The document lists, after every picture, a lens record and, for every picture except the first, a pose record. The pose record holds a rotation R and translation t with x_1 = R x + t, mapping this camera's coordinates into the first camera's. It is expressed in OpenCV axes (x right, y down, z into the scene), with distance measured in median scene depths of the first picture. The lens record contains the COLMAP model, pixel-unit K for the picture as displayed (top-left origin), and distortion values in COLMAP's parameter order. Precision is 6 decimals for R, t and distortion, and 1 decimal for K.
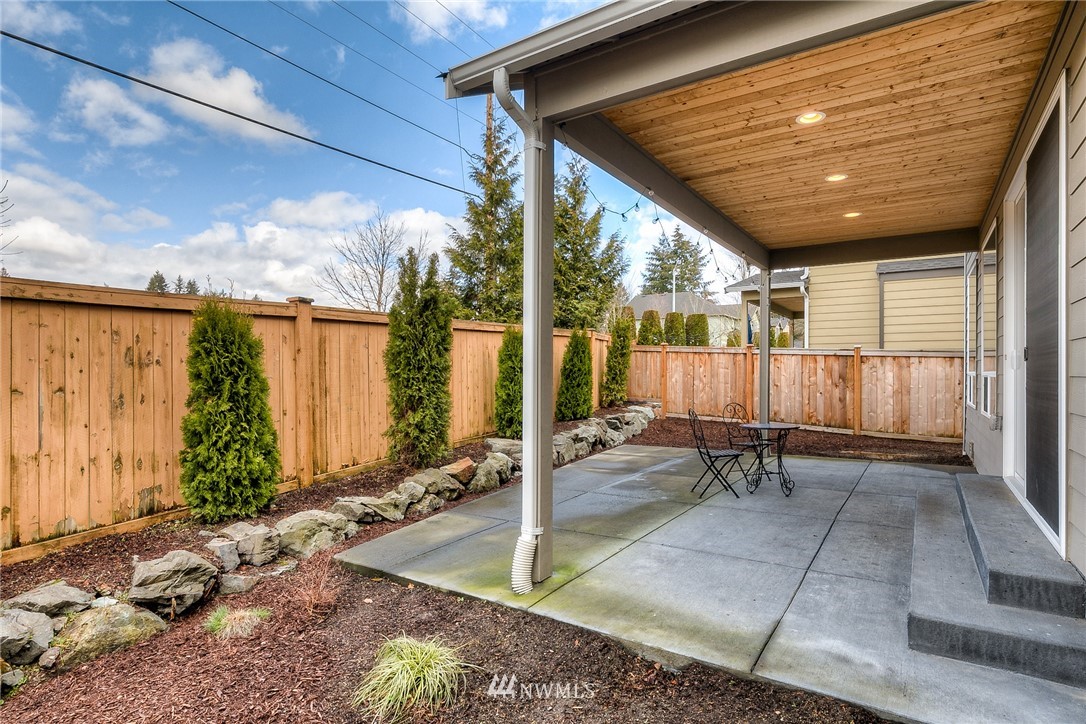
lens RADIAL K [[572.4, 0, 543.0], [0, 572.4, 362.0], [0, 0, 1]] dist [-0.003876, -0.000261]
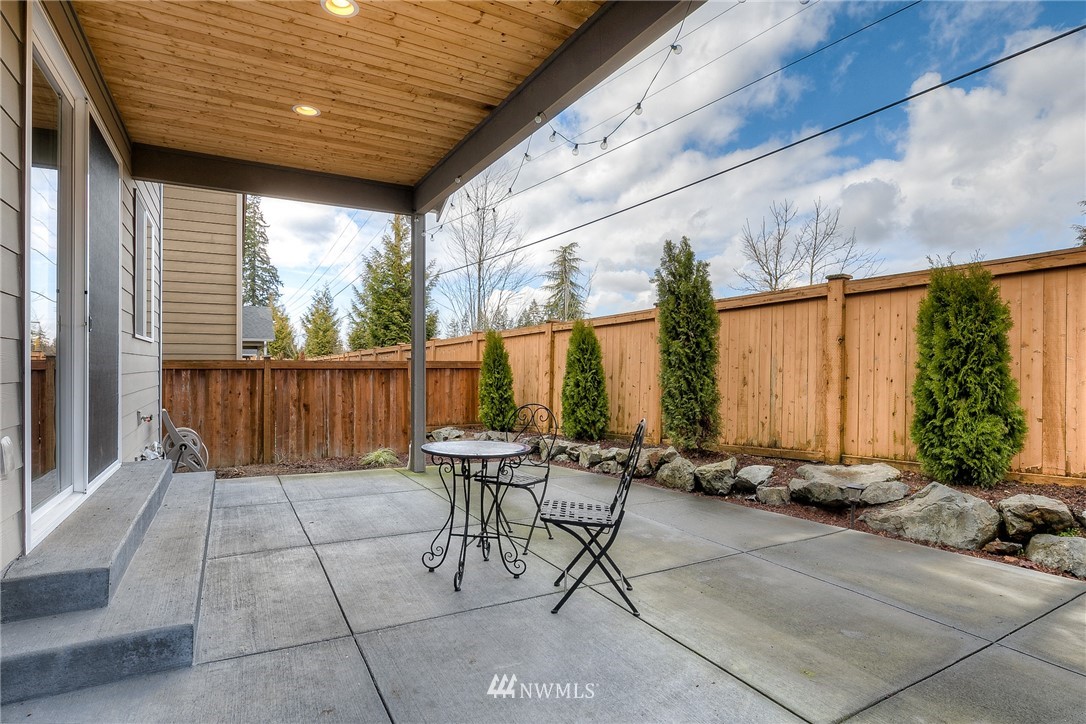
lens RADIAL K [[552.0, 0, 543.0], [0, 552.0, 362.0], [0, 0, 1]] dist [-0.000595, -0.000449]
pose [[-0.452623, -0.005653, -0.891684, 1.081946], [0.008355, 0.999909, -0.010580, 0.052145], [0.891663, -0.012239, -0.452535, 1.692071]]
